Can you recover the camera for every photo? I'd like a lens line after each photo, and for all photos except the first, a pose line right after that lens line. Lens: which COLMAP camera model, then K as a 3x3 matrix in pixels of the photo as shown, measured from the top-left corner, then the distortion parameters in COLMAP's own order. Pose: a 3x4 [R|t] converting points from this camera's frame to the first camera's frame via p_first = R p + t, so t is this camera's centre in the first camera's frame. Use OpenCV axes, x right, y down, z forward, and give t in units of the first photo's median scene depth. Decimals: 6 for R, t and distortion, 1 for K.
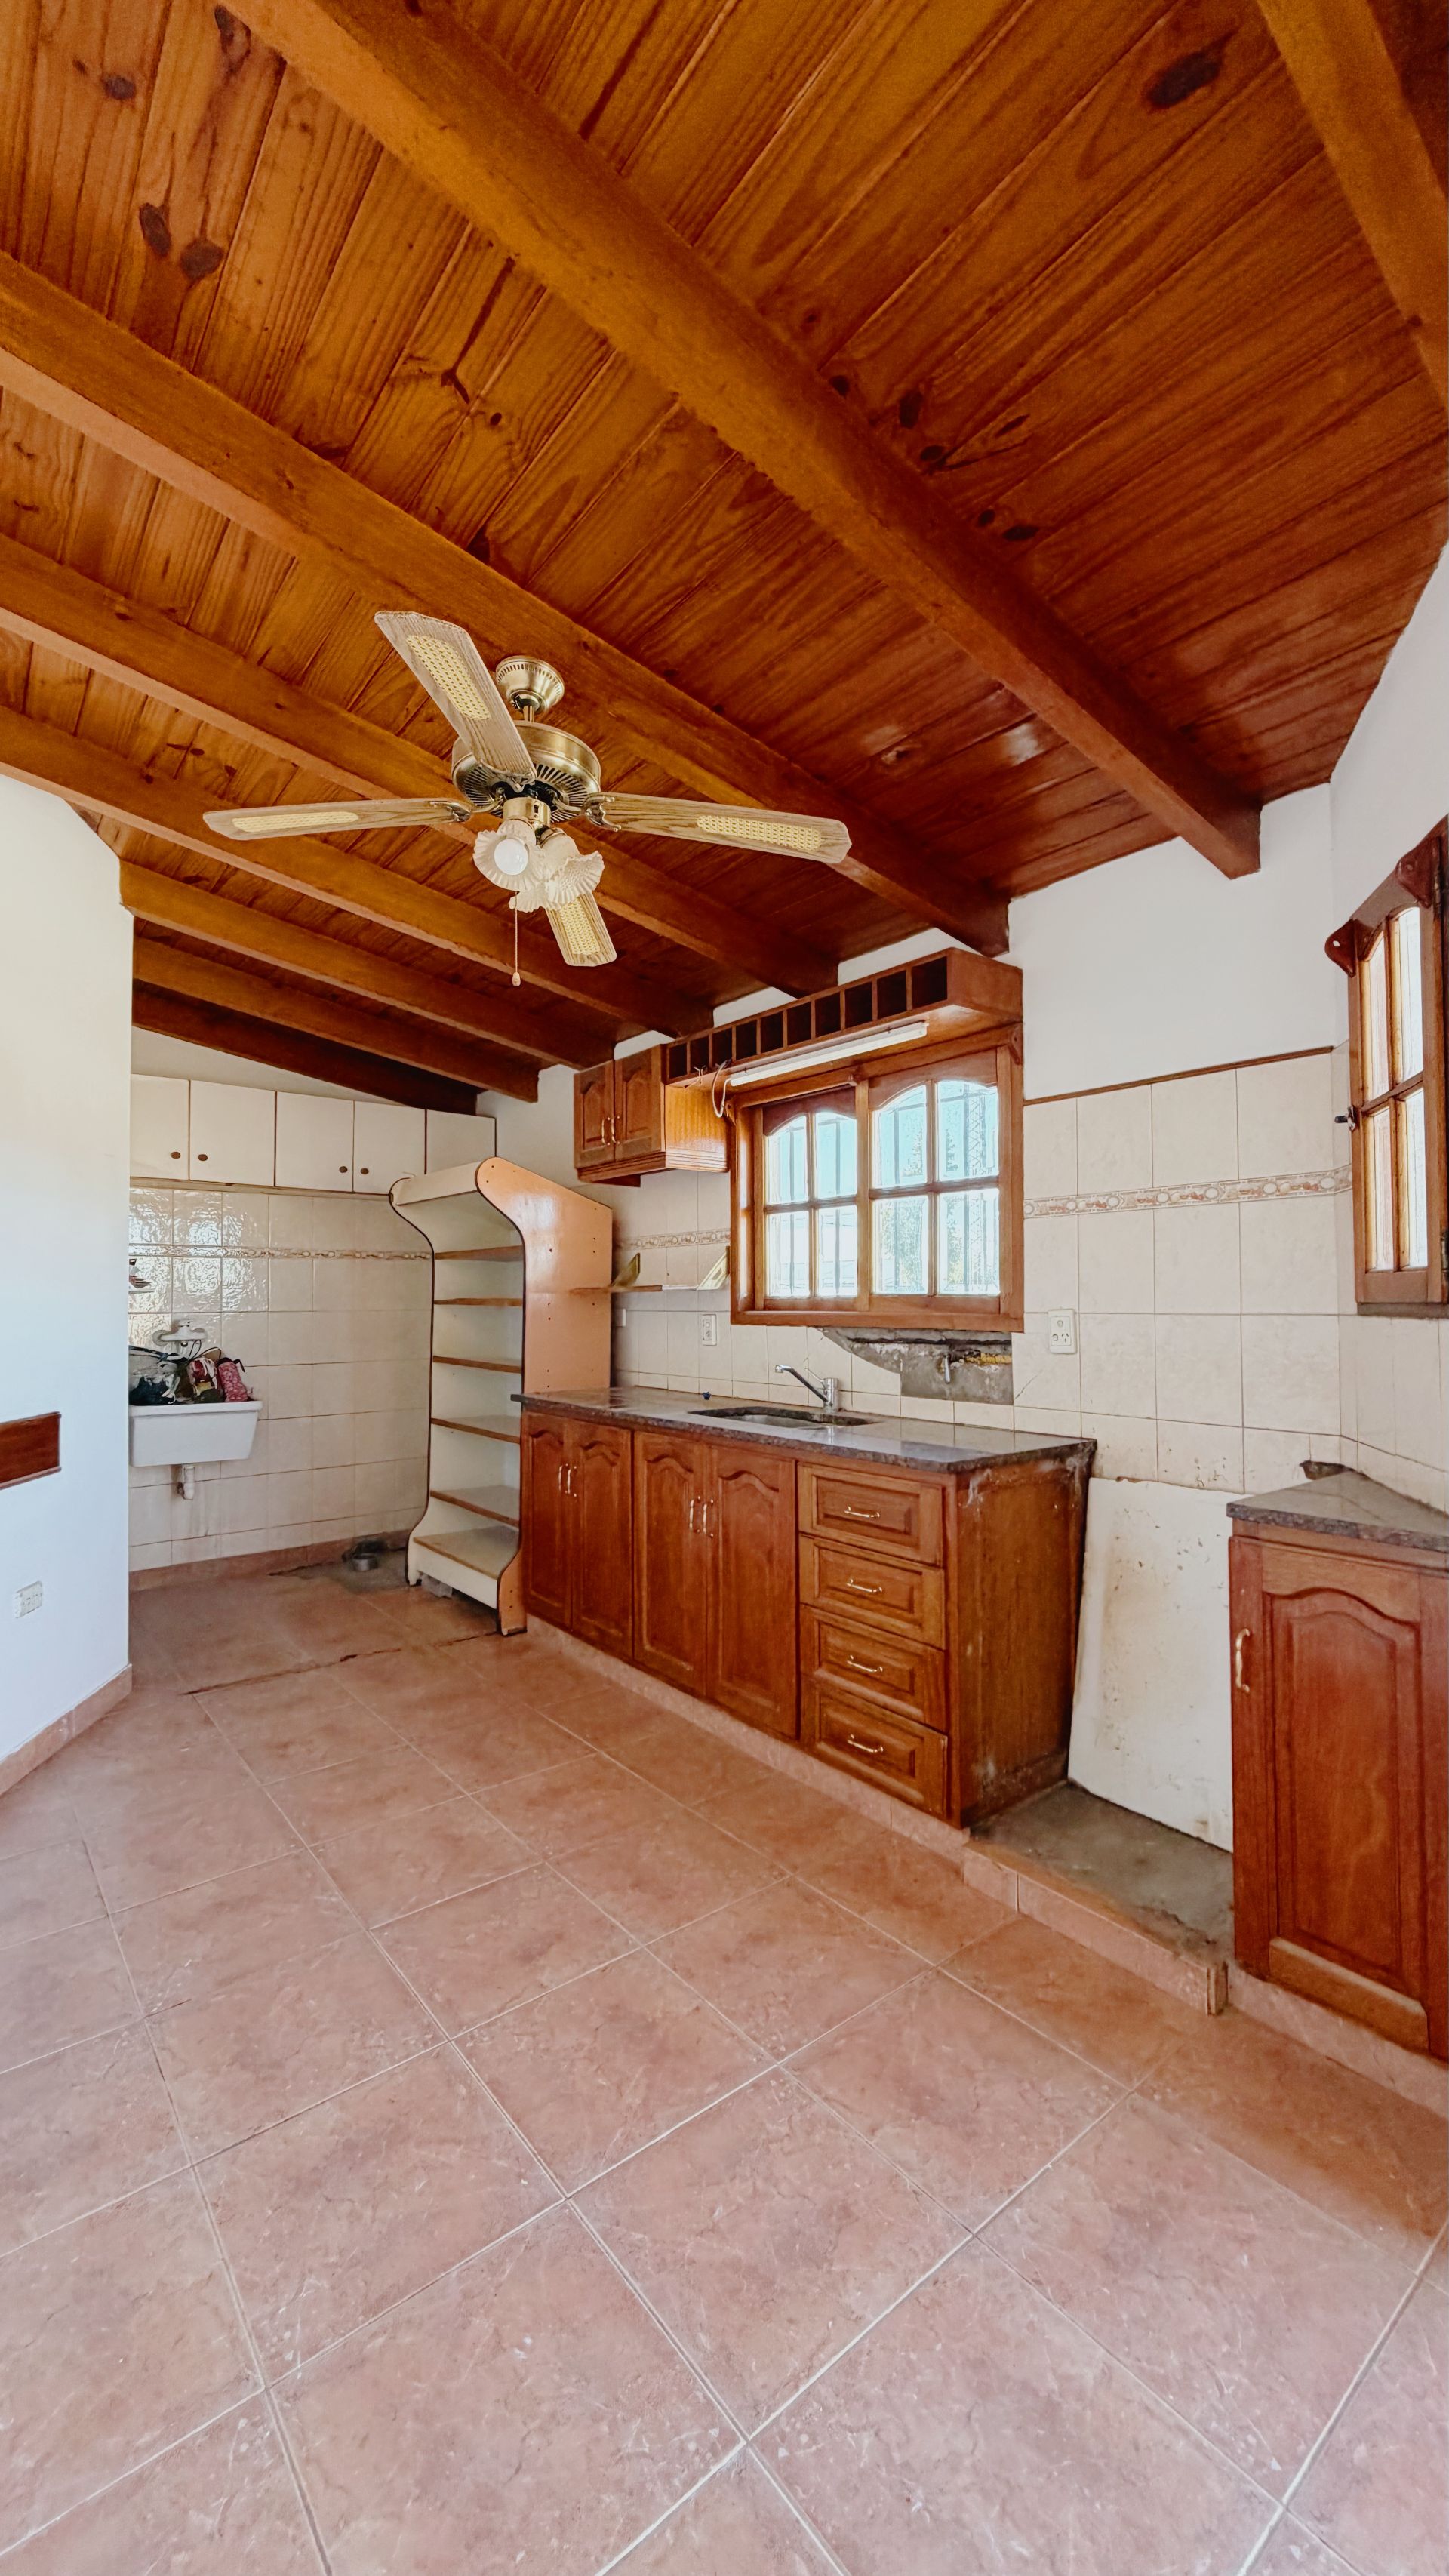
lens RADIAL K [[1017.5, 0, 731.5], [0, 1017.5, 1282.2], [0, 0, 1]] dist [0.002618, 0.000331]
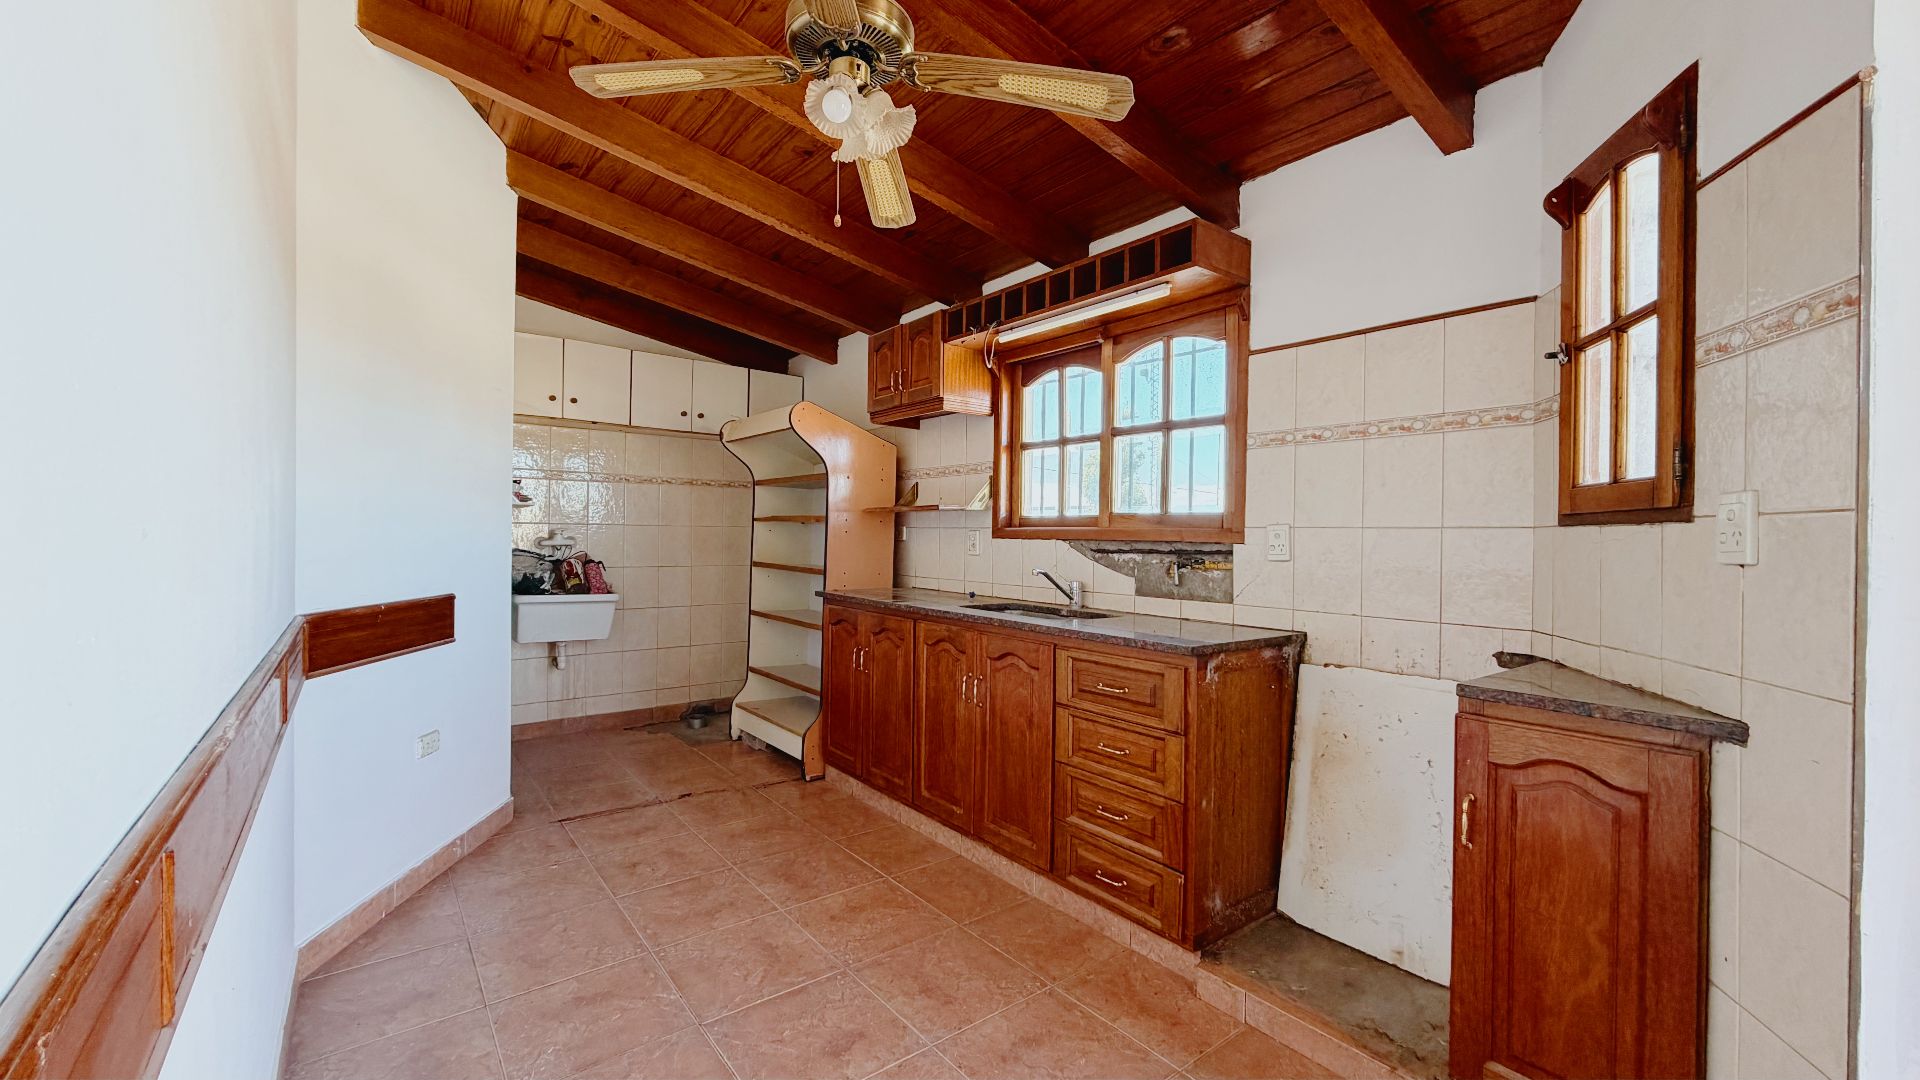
lens RADIAL K [[758.4, 0, 960.0], [0, 758.4, 540.0], [0, 0, 1]] dist [0.002618, 0.000331]
pose [[0.999739, 0.019350, -0.012149, -0.040058], [-0.019051, 0.999525, 0.024225, 0.029773], [0.012612, -0.023987, 0.999633, 0.095273]]
